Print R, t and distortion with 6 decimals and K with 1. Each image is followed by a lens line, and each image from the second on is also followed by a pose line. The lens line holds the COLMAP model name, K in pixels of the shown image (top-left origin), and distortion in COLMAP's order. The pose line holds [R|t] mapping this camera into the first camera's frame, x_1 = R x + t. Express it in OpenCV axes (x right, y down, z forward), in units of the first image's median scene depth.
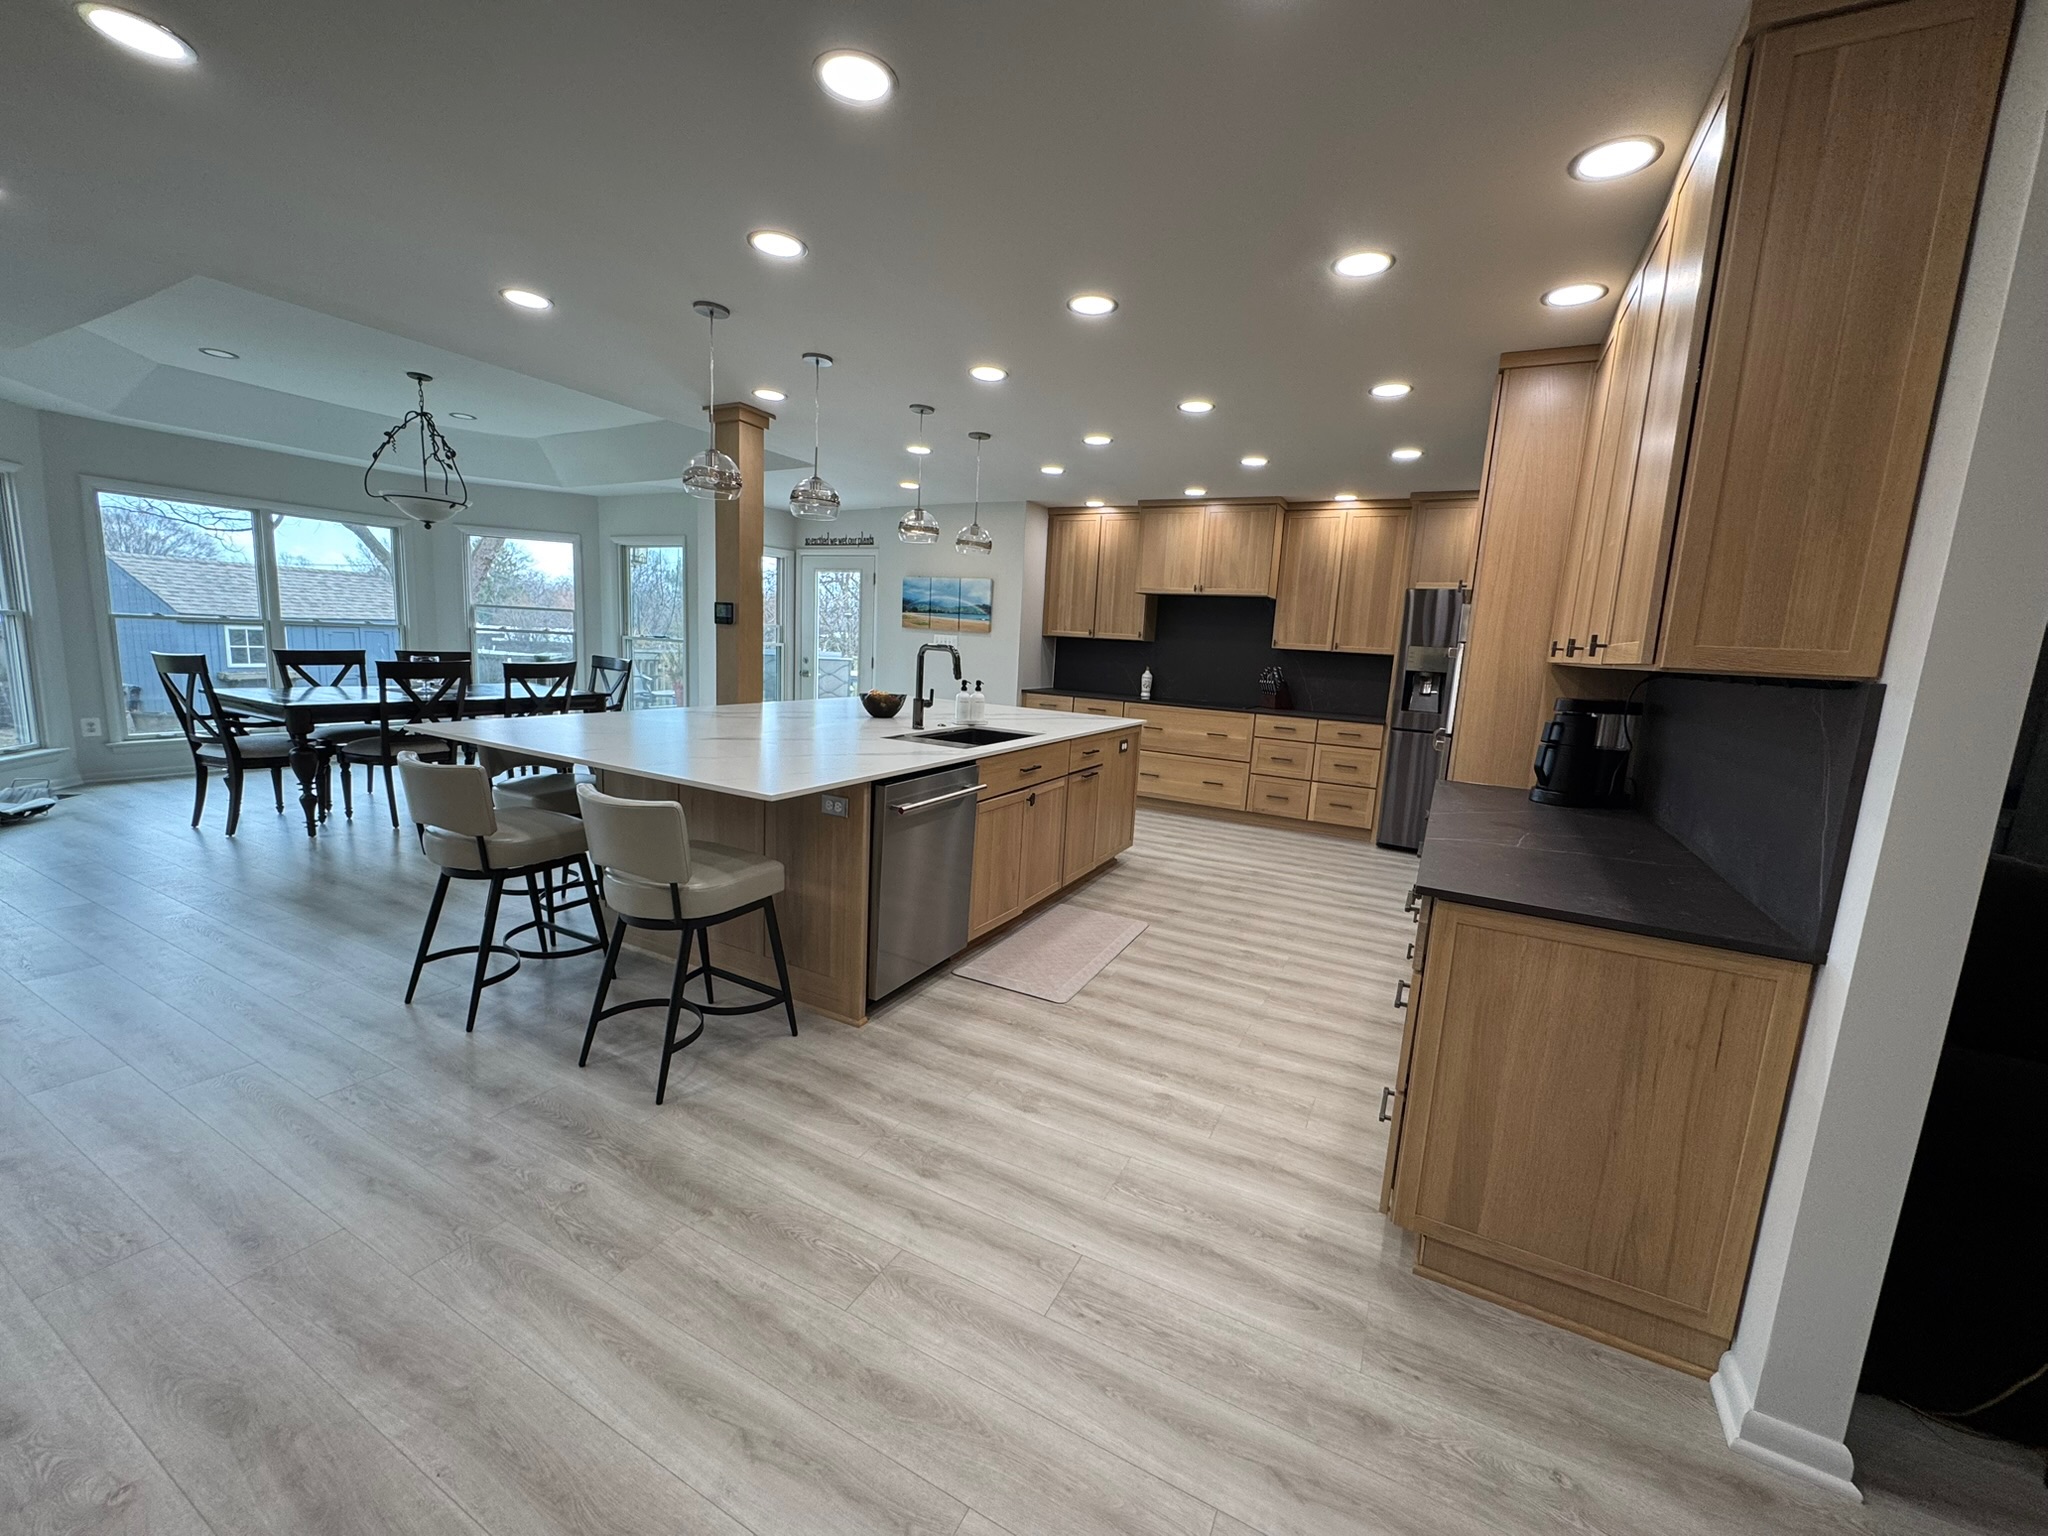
lens RADIAL K [[811.0, 0, 1024.2], [0, 811.0, 770.3], [0, 0, 1]] dist [-0.004317, 0.000396]
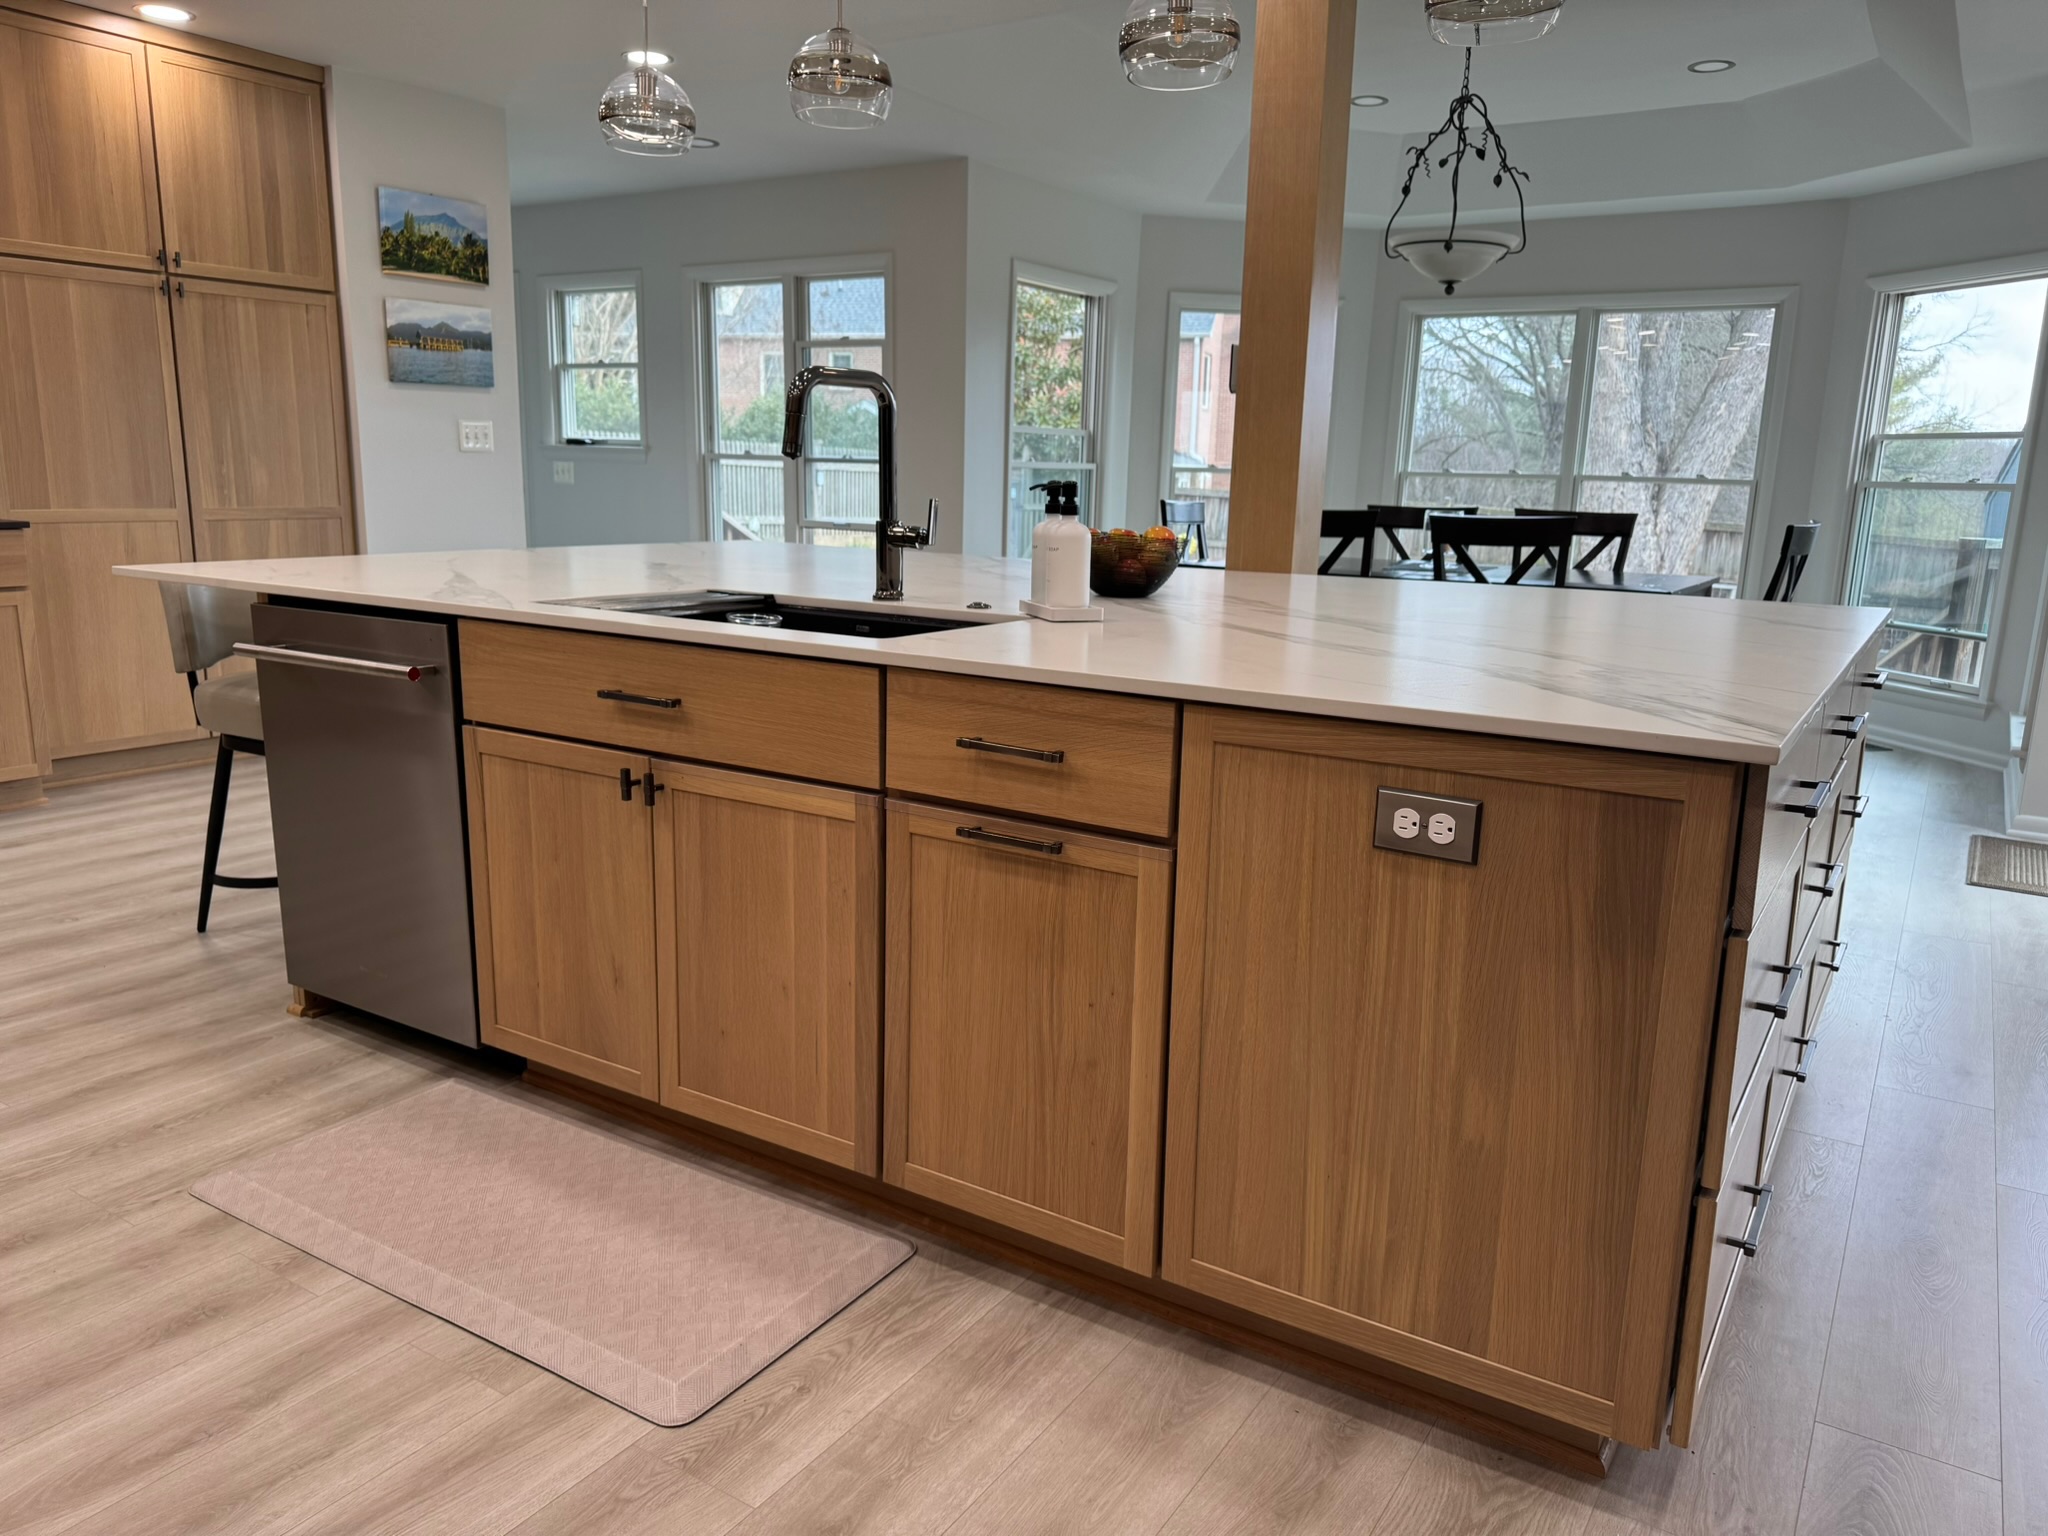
lens RADIAL K [[1444.0, 0, 1024.4], [0, 1444.0, 781.8], [0, 0, 1]] dist [0.049005, -0.061235]
pose [[-0.086994, 0.154603, -0.984139, 0.563094], [-0.190857, 0.966999, 0.168781, -0.095669], [0.977755, 0.202513, -0.054616, 1.120059]]
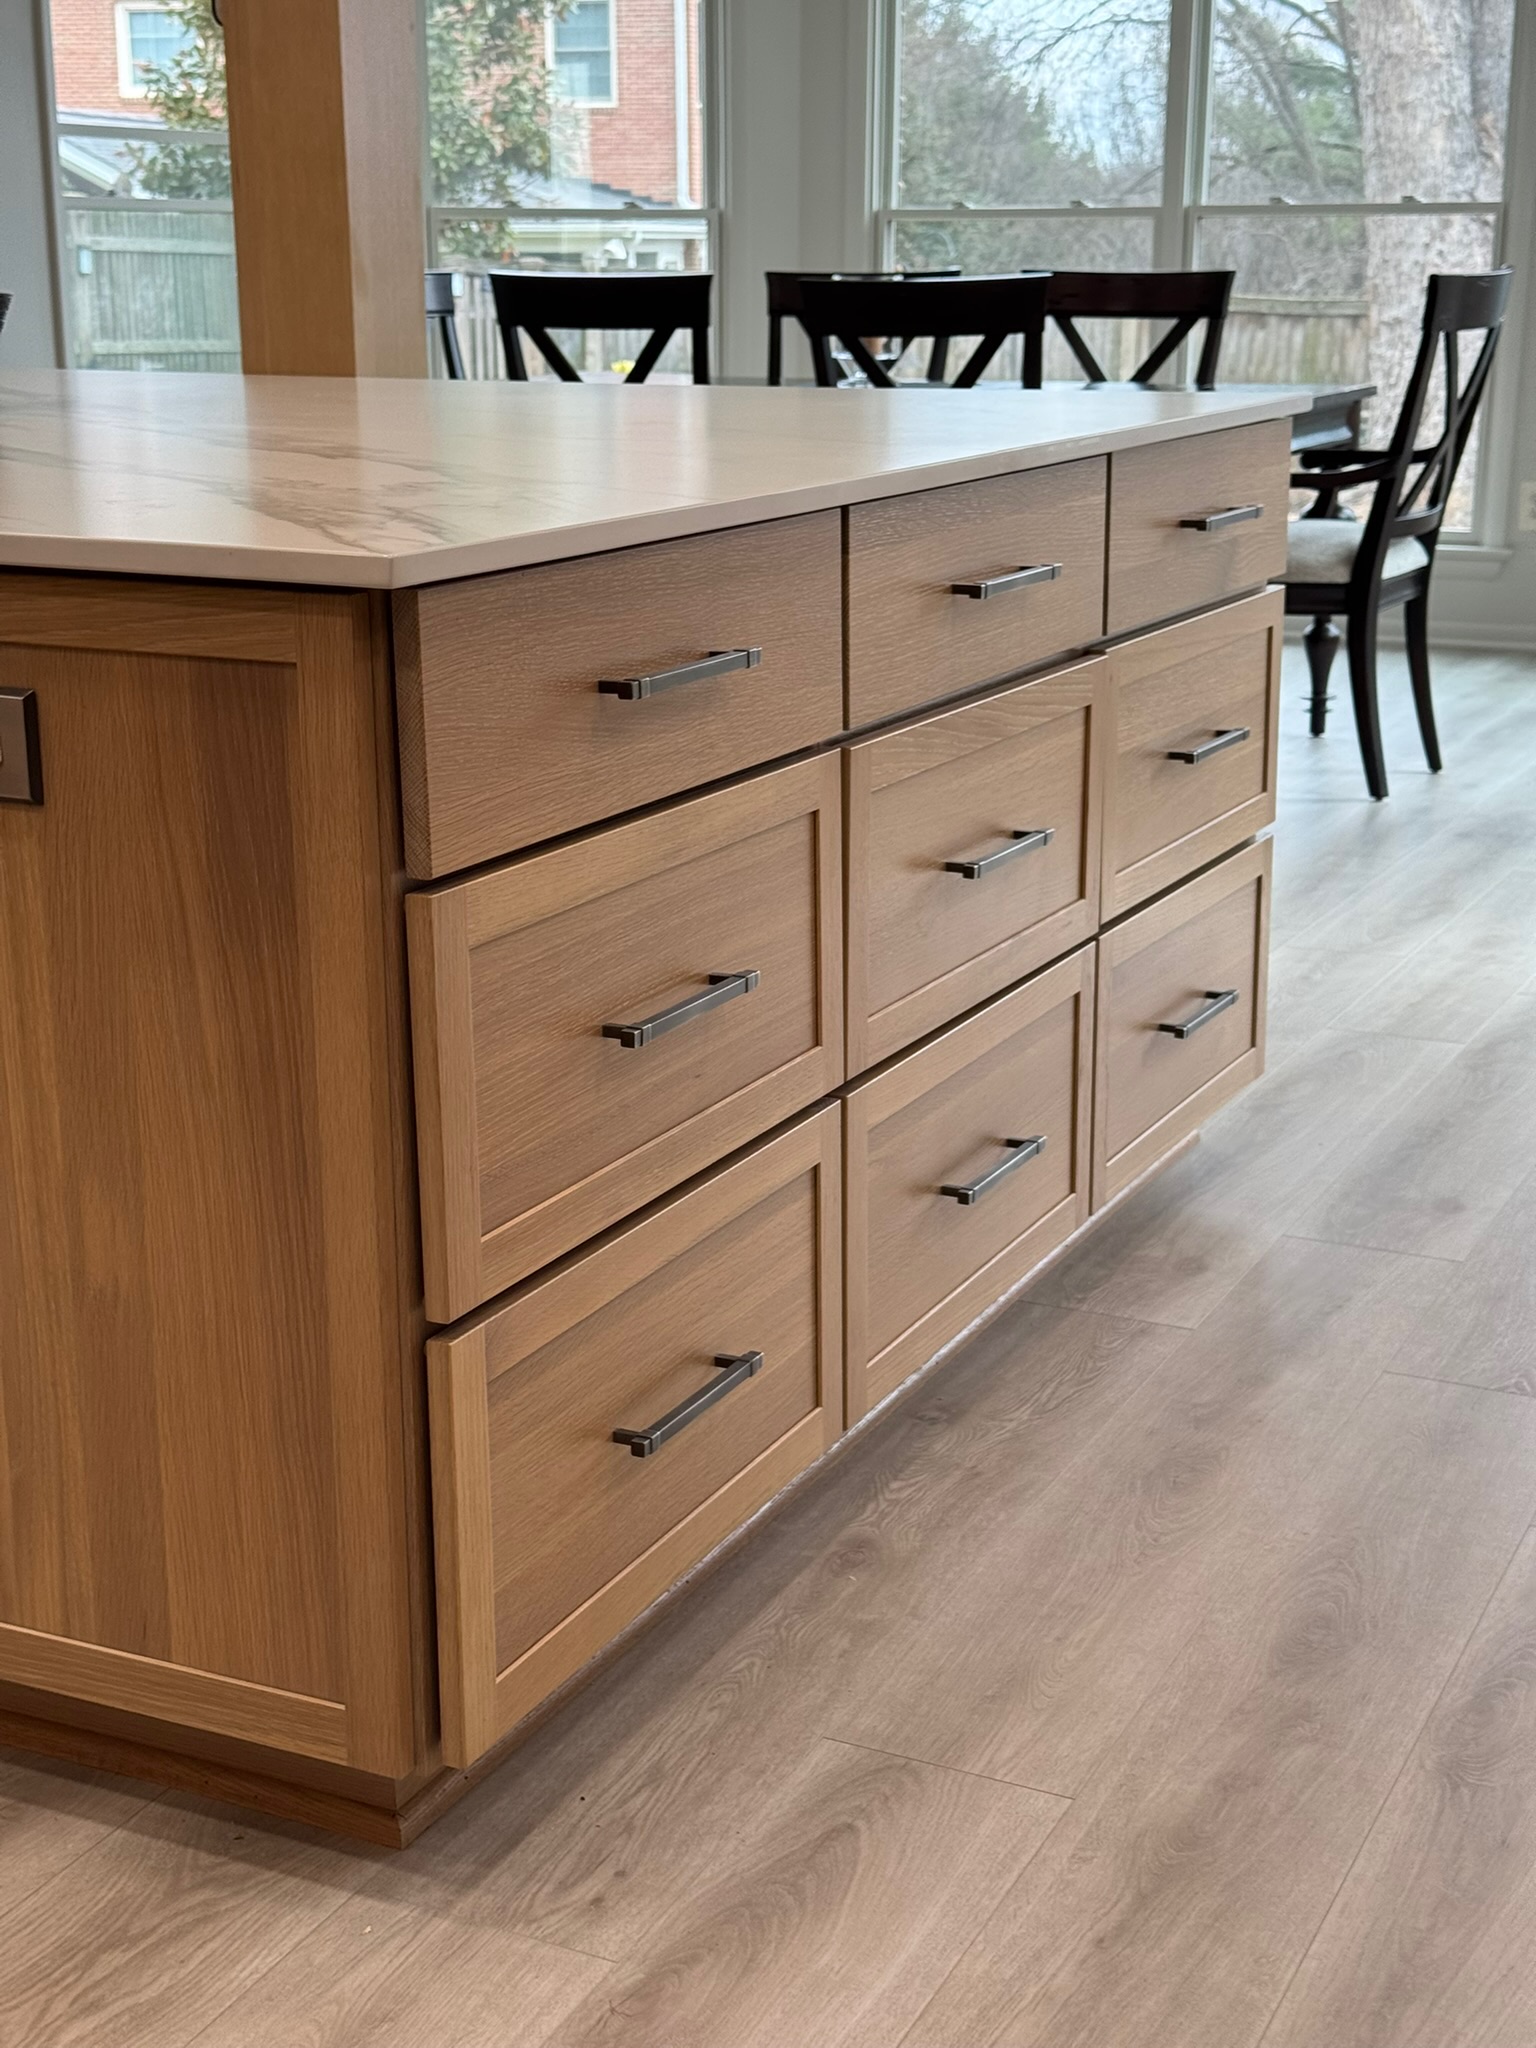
lens RADIAL K [[2862.6, 0, 756.9], [0, 2862.6, 1038.4], [0, 0, 1]] dist [0.121277, 0.000000]
pose [[0.029983, 0.209584, -0.977331, 0.620881], [-0.159509, 0.966244, 0.202313, -0.104526], [0.986741, 0.149827, 0.062401, 1.317034]]
